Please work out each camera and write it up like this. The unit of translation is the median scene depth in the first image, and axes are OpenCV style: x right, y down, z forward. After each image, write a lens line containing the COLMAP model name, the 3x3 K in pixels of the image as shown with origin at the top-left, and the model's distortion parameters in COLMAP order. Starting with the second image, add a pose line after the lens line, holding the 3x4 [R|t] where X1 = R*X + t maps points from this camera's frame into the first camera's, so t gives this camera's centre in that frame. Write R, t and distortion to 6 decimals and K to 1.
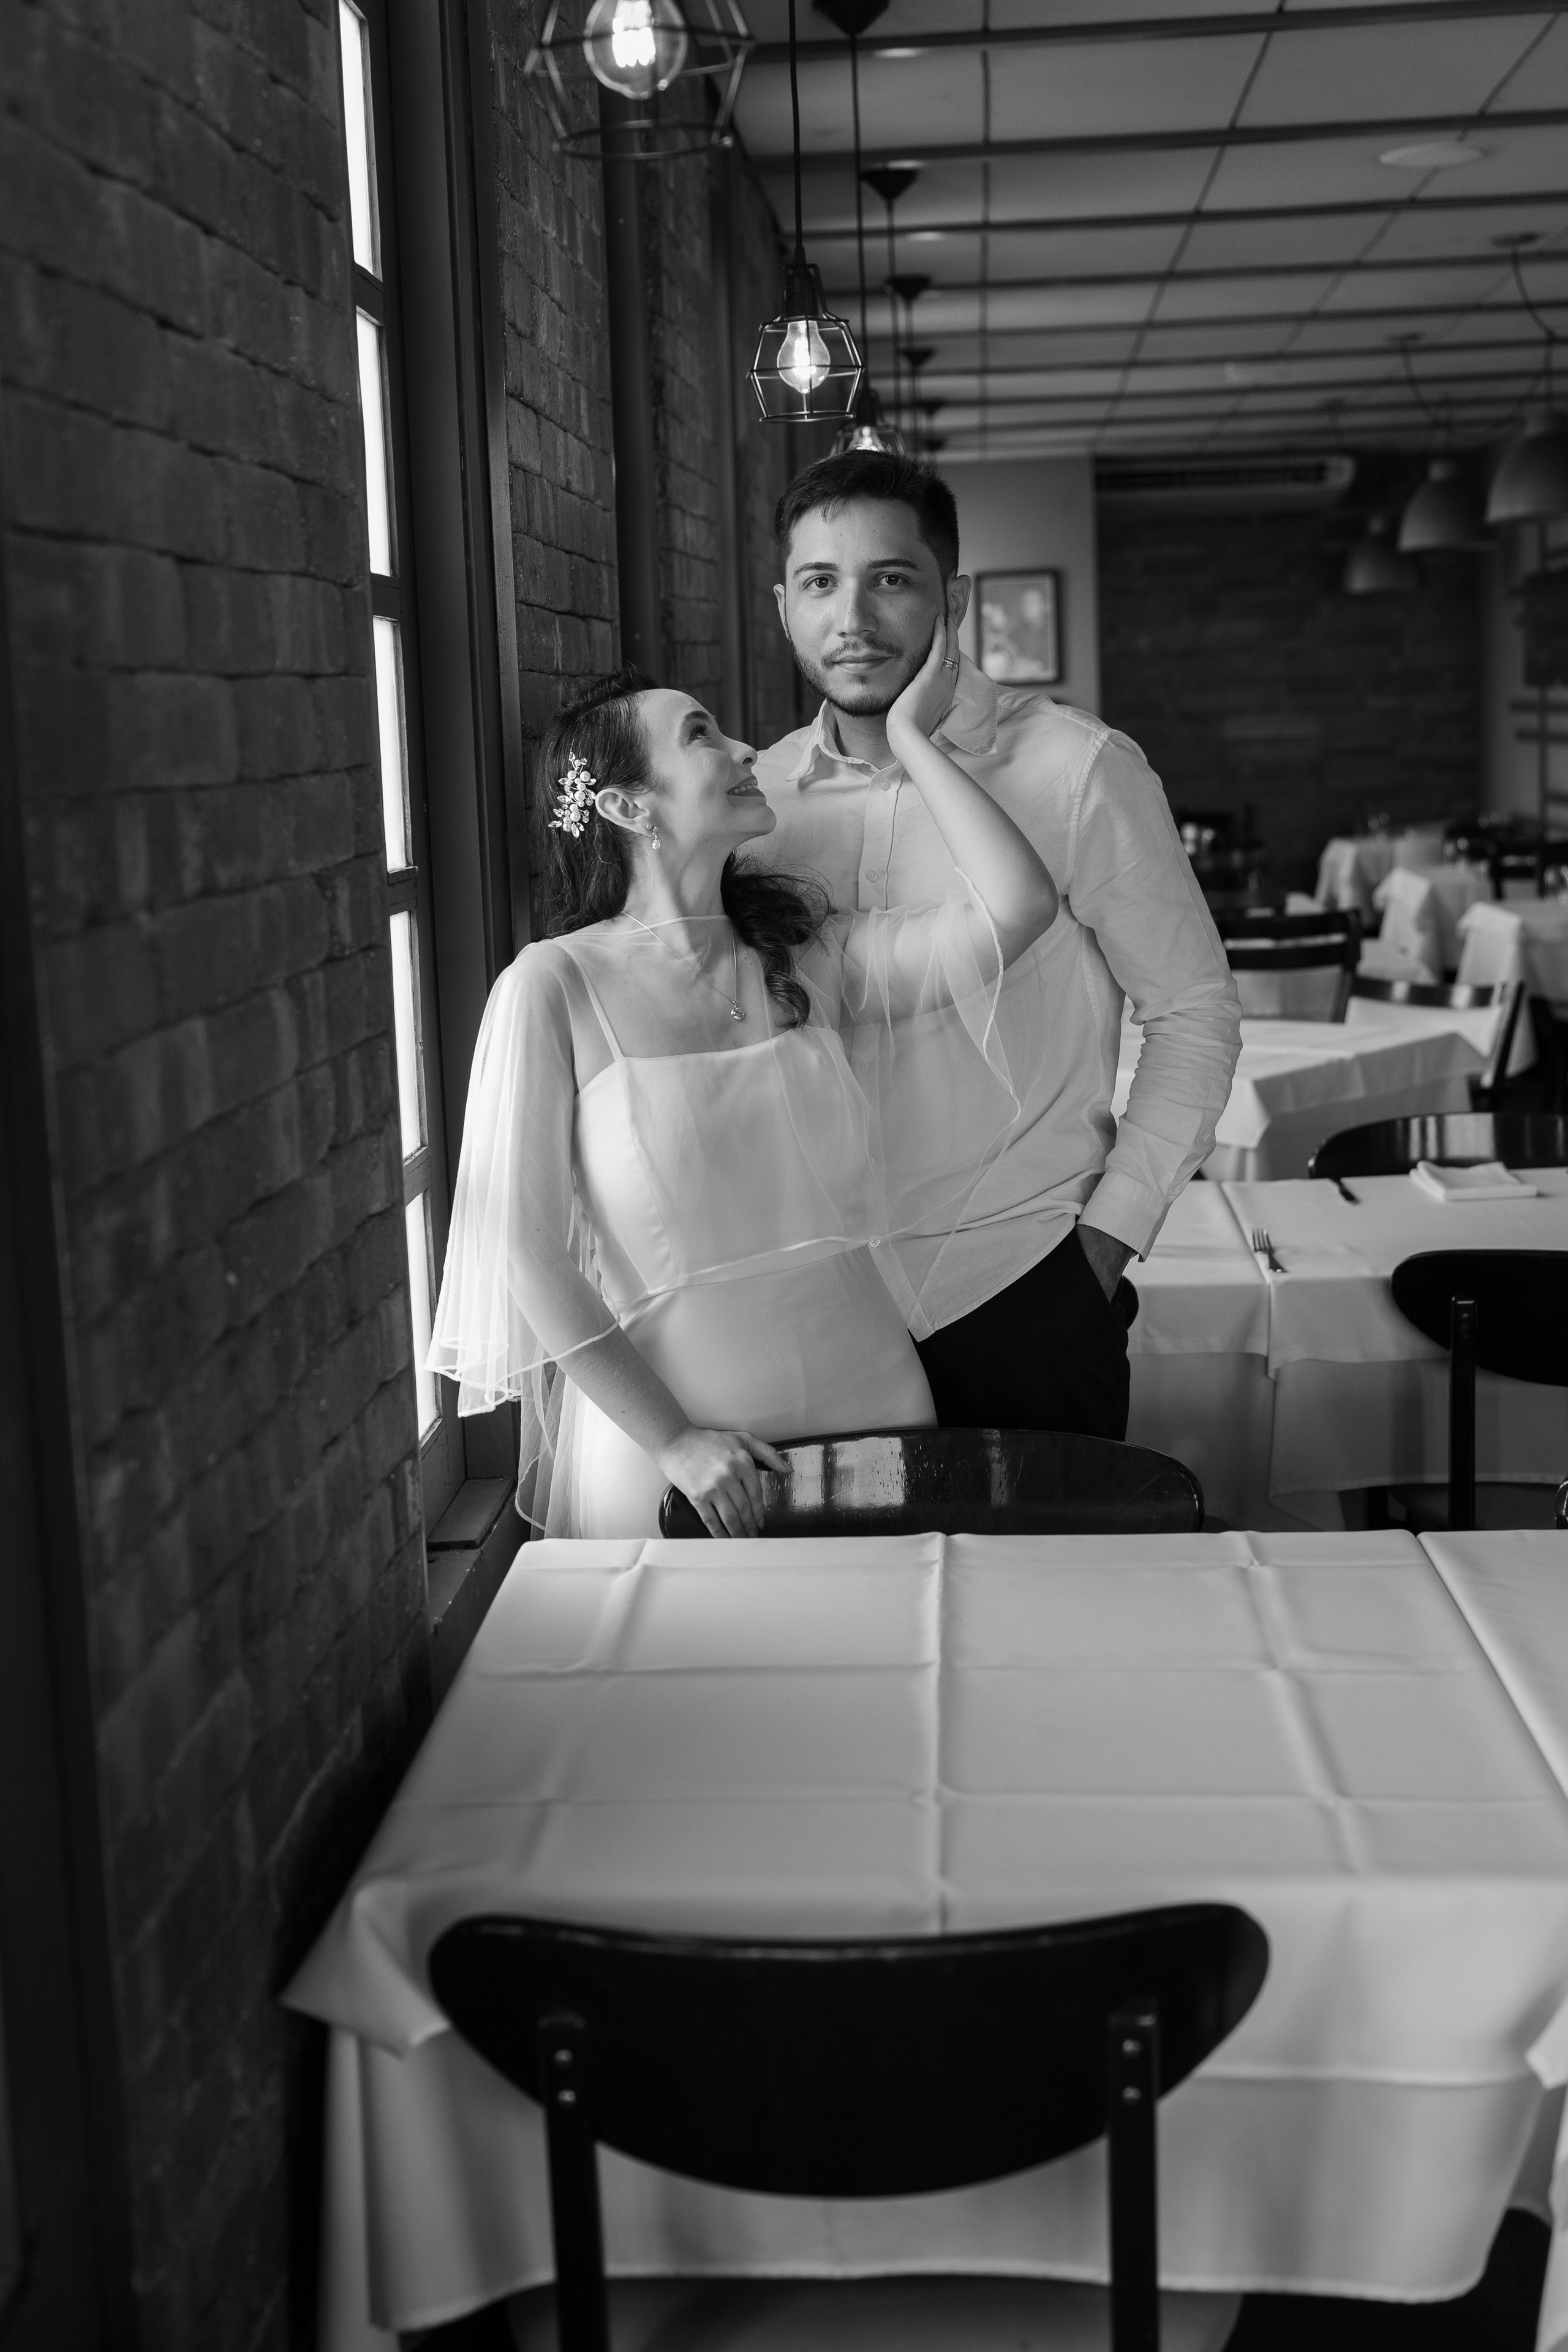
lens RADIAL K [[3011.2, 0, 784.0], [0, 3011.2, 1176.0], [0, 0, 1]] dist [-0.027047, 0.045680]
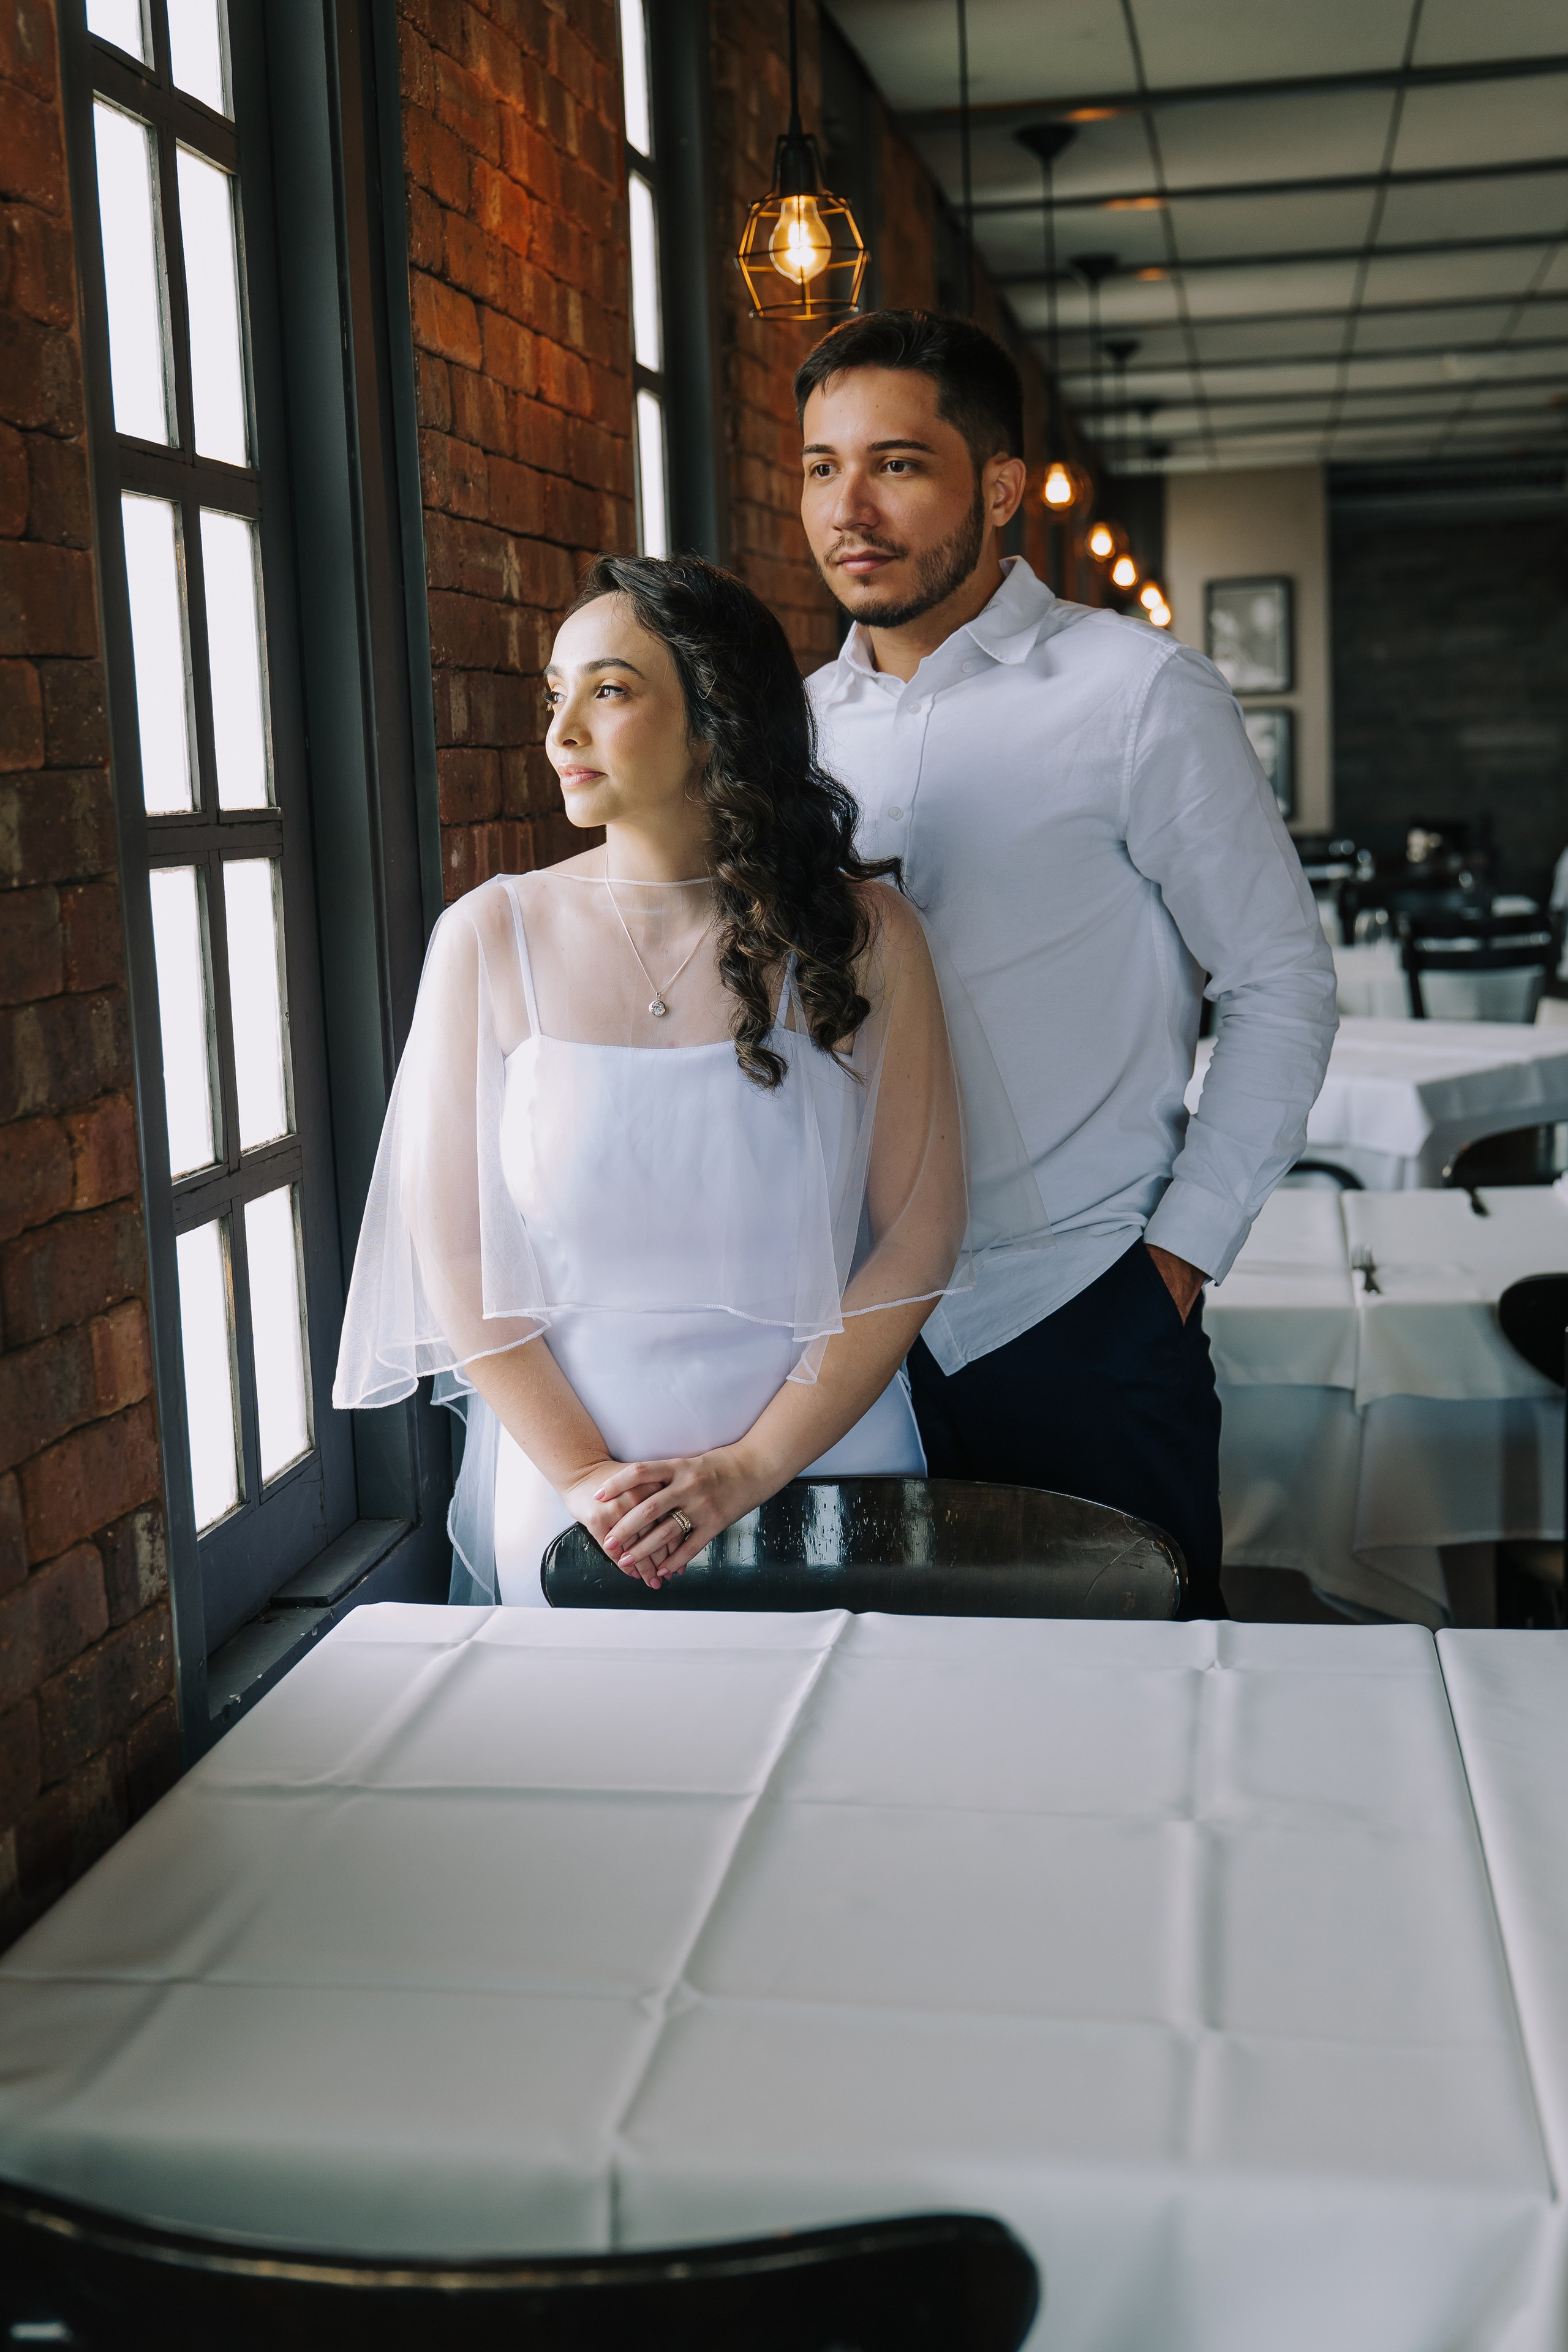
lens RADIAL K [[2829.6, 0, 782.6], [0, 2829.6, 1146.3], [0, 0, 1]] dist [-0.002903, 0.008963]
pose [[0.994231, 0.012290, -0.106556, 0.080366], [-0.013616, 0.999839, -0.011722, 0.000894], [0.106395, 0.013105, 0.994238, 0.158774]]
